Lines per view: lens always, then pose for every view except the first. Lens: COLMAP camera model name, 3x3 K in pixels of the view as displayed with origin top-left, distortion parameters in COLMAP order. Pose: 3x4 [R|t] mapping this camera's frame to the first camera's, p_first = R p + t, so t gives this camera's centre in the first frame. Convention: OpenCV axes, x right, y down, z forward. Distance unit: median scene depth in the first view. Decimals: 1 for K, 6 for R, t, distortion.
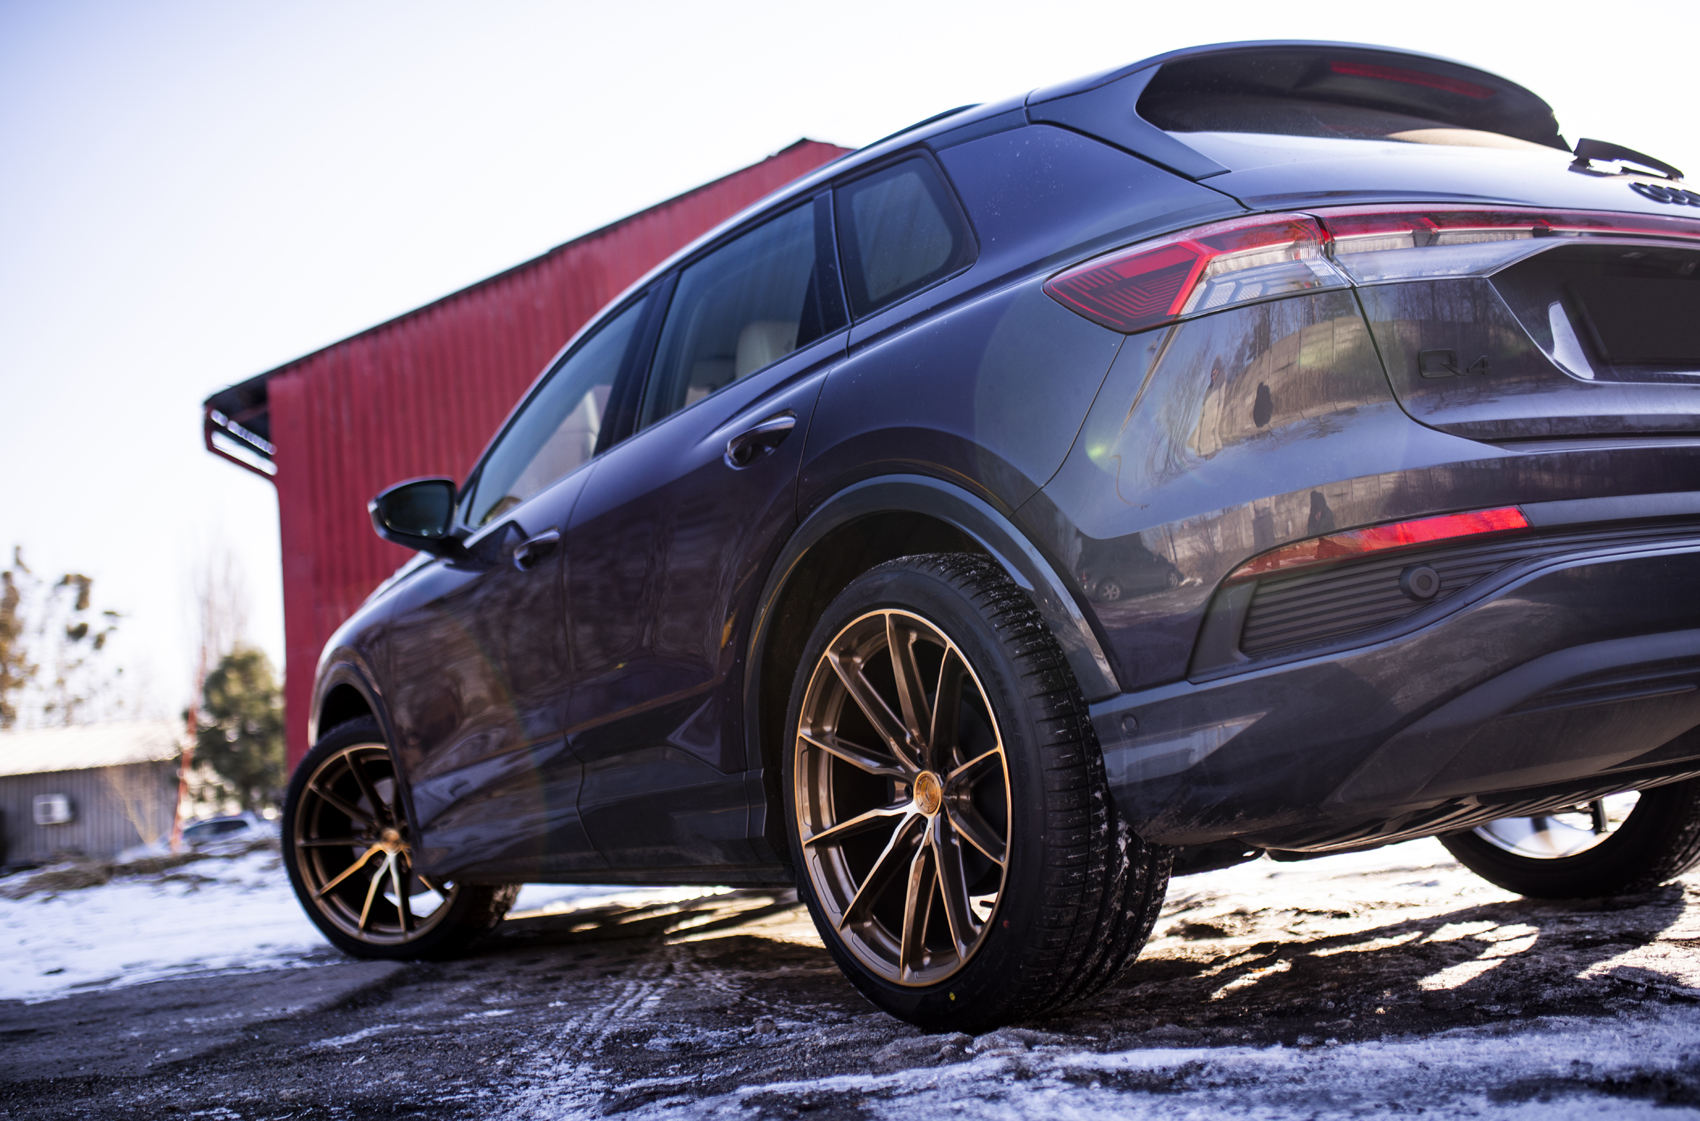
lens RADIAL K [[1659.8, 0, 799.2], [0, 1659.8, 604.3], [0, 0, 1]] dist [-0.044950, -0.000378]
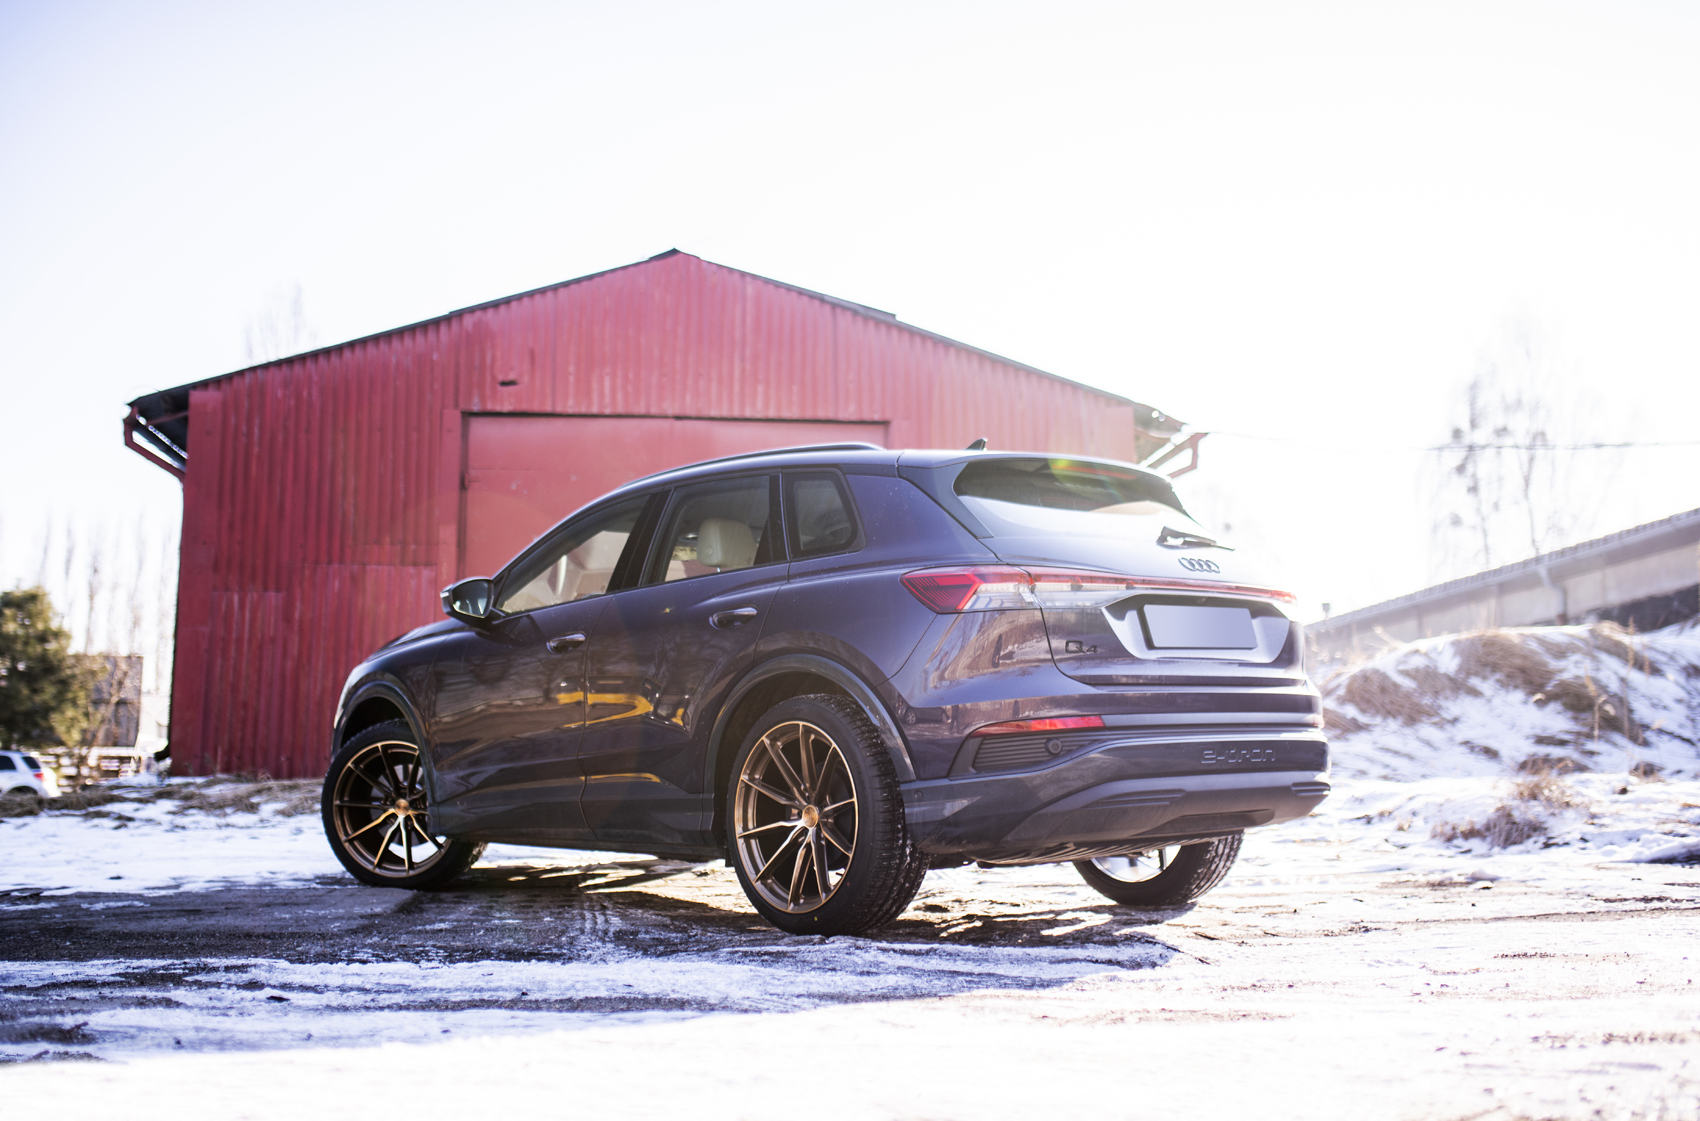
lens RADIAL K [[1659.8, 0, 799.2], [0, 1659.8, 604.3], [0, 0, 1]] dist [-0.044950, -0.000378]
pose [[0.983193, 0.109788, 0.145870, -0.247074], [-0.109963, 0.993912, -0.006891, -0.119288], [-0.145739, -0.009265, 0.989280, -0.926566]]
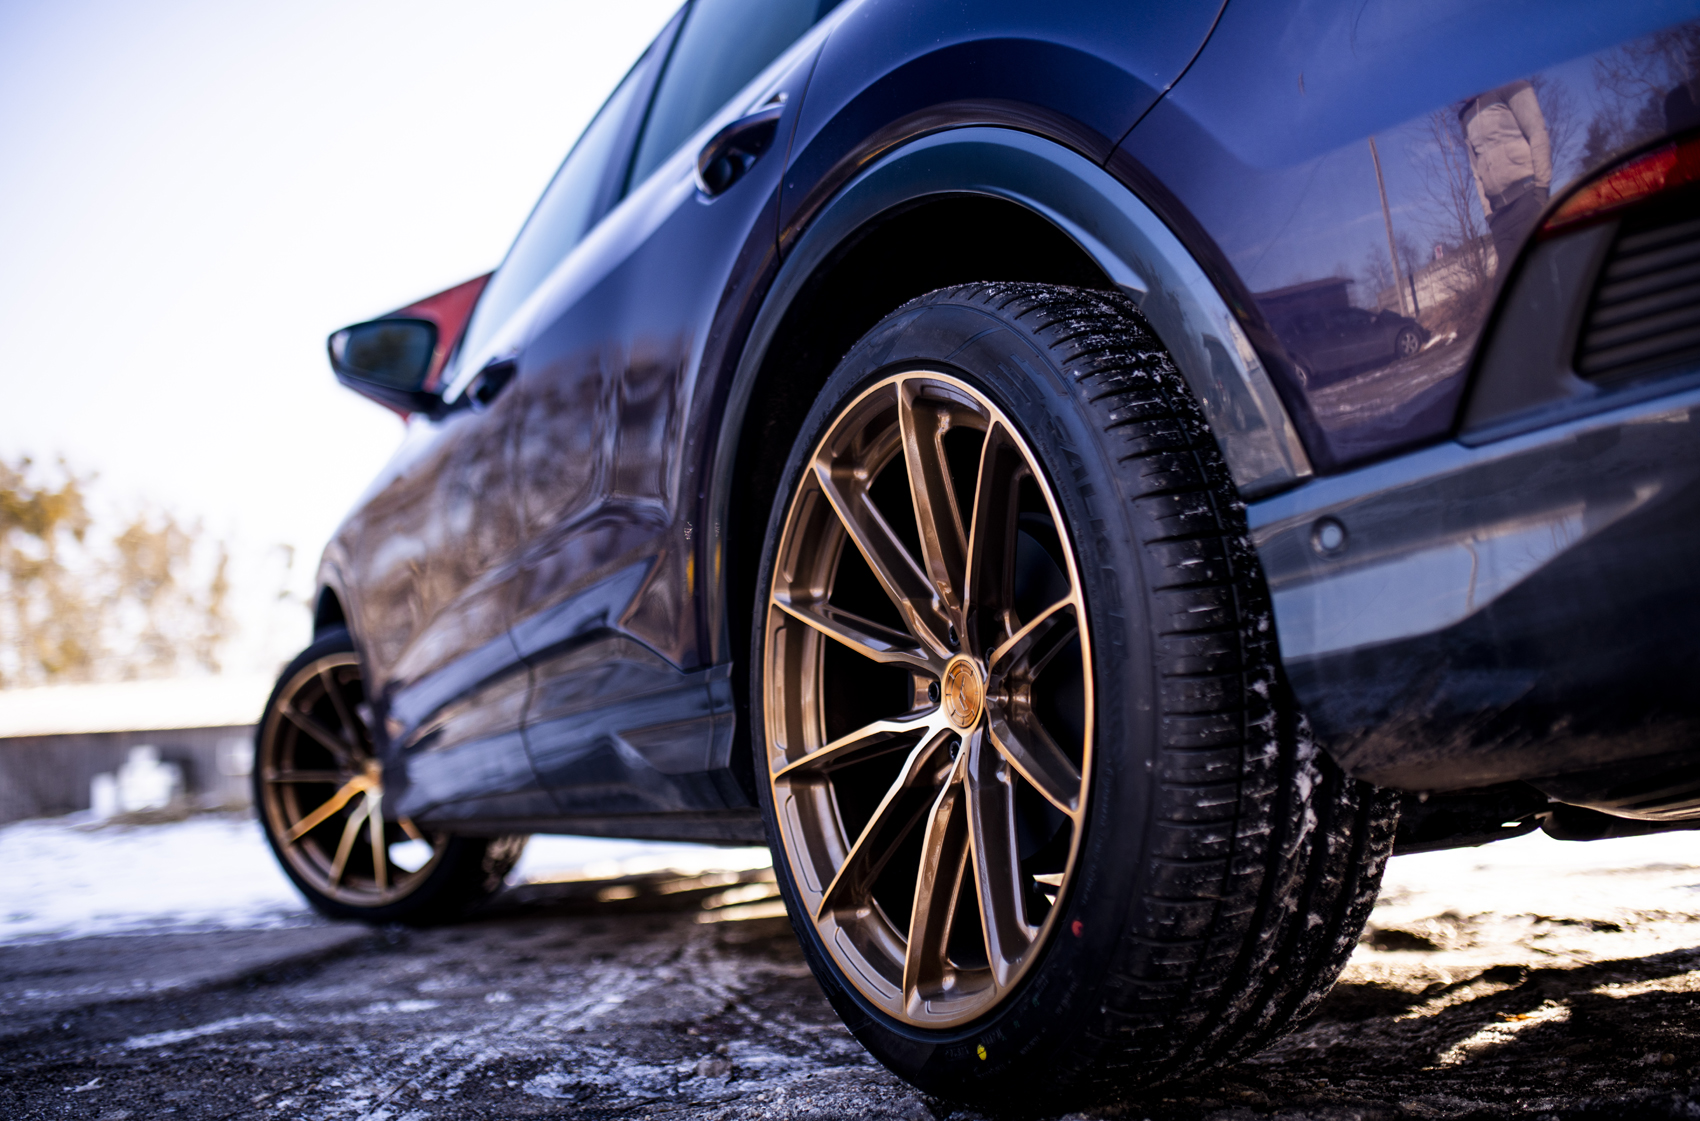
lens RADIAL K [[1581.0, 0, 850.0], [0, 1581.0, 560.5], [0, 0, 1]] dist [-0.031549, 0.001950]
pose [[0.996776, 0.030759, -0.074111, 0.077282], [-0.032150, 0.999327, -0.017654, 0.077751], [0.073518, 0.019980, 0.997094, 0.437881]]
